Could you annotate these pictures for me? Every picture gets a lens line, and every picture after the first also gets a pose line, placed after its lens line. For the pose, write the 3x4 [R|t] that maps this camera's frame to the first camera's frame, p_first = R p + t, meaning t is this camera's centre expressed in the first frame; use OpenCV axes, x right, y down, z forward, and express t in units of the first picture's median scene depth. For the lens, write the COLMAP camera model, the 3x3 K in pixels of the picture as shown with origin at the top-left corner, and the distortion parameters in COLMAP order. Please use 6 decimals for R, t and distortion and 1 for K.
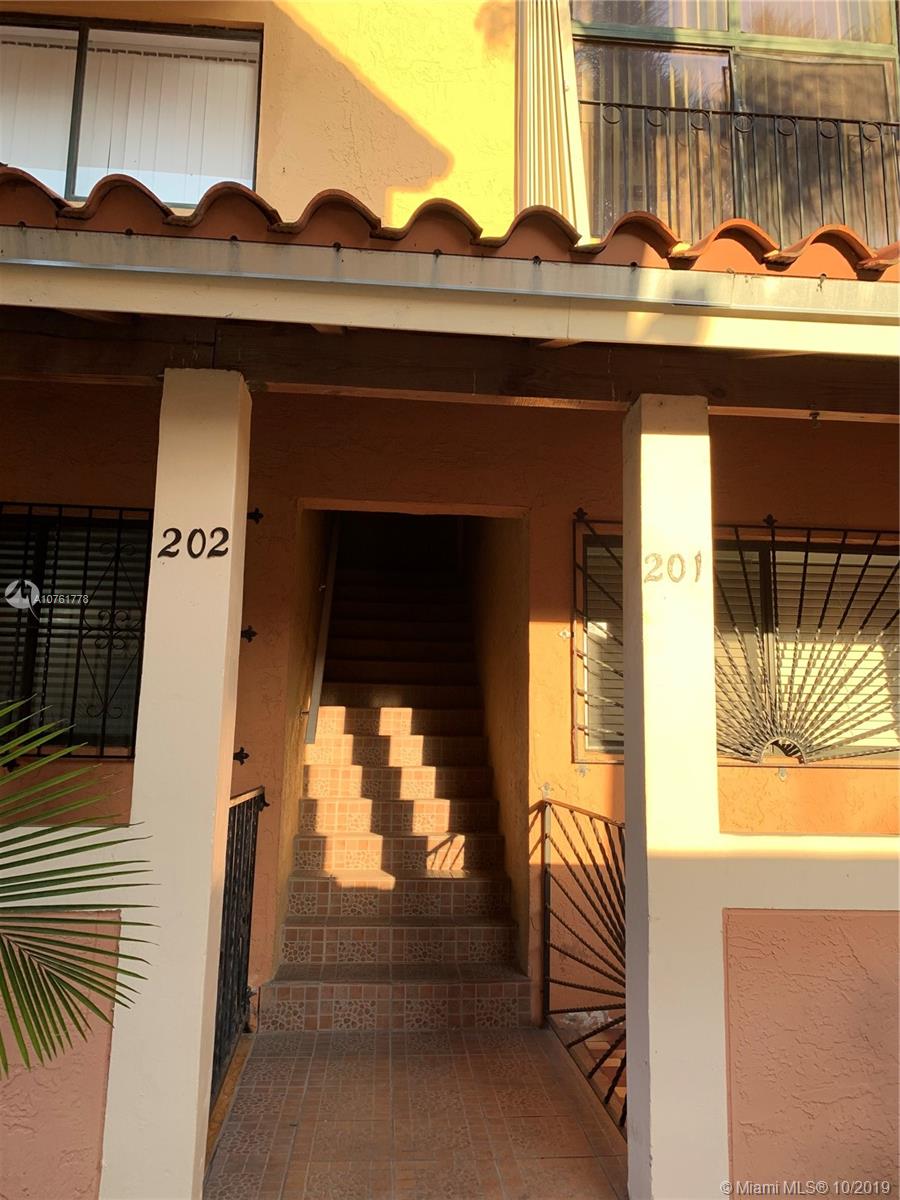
lens RADIAL K [[907.0, 0, 450.0], [0, 907.0, 600.0], [0, 0, 1]] dist [0.068000, -0.134896]
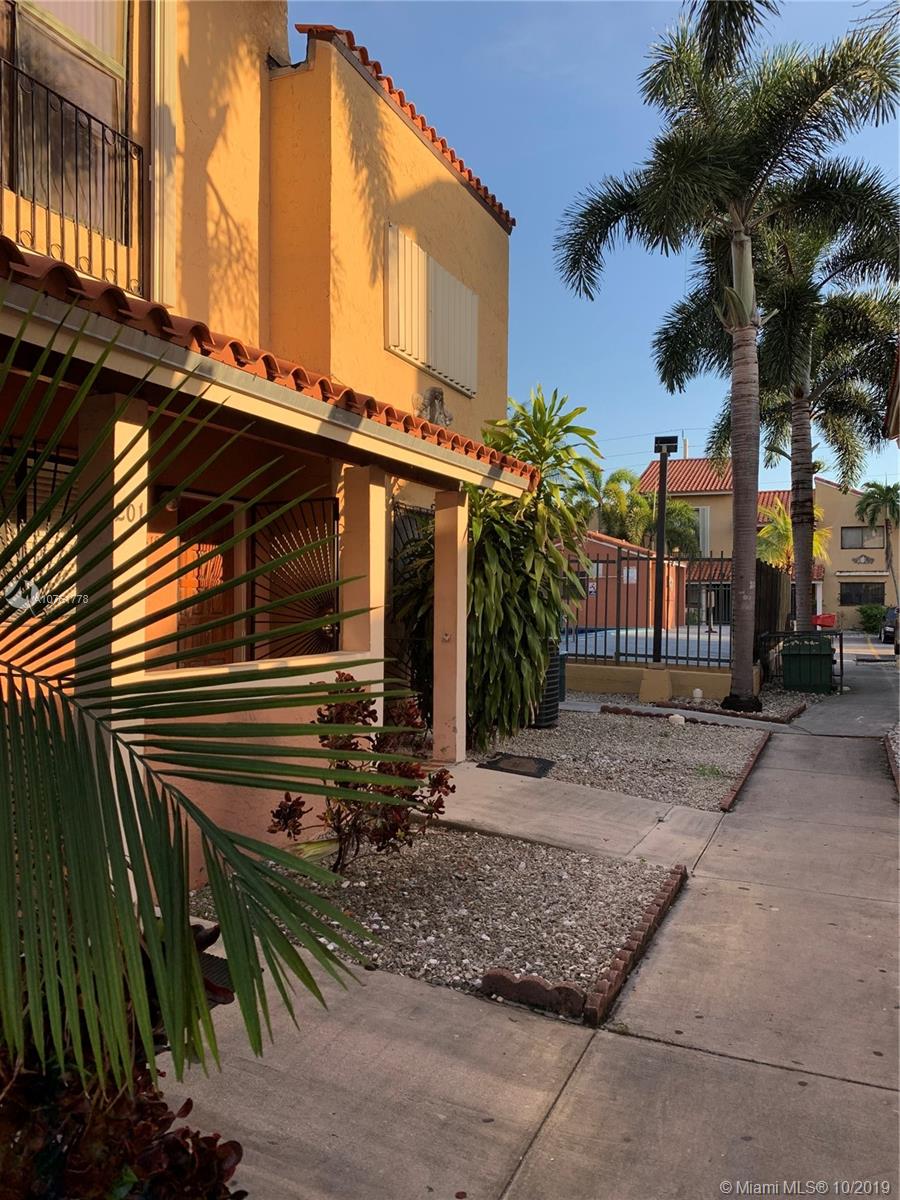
lens RADIAL K [[907.0, 0, 450.0], [0, 907.0, 600.0], [0, 0, 1]] dist [0.068000, -0.134896]
pose [[0.450927, -0.028211, 0.892115, -0.892139], [-0.142420, 0.984420, 0.103117, -0.123410], [-0.881125, -0.173554, 0.439883, -0.200964]]
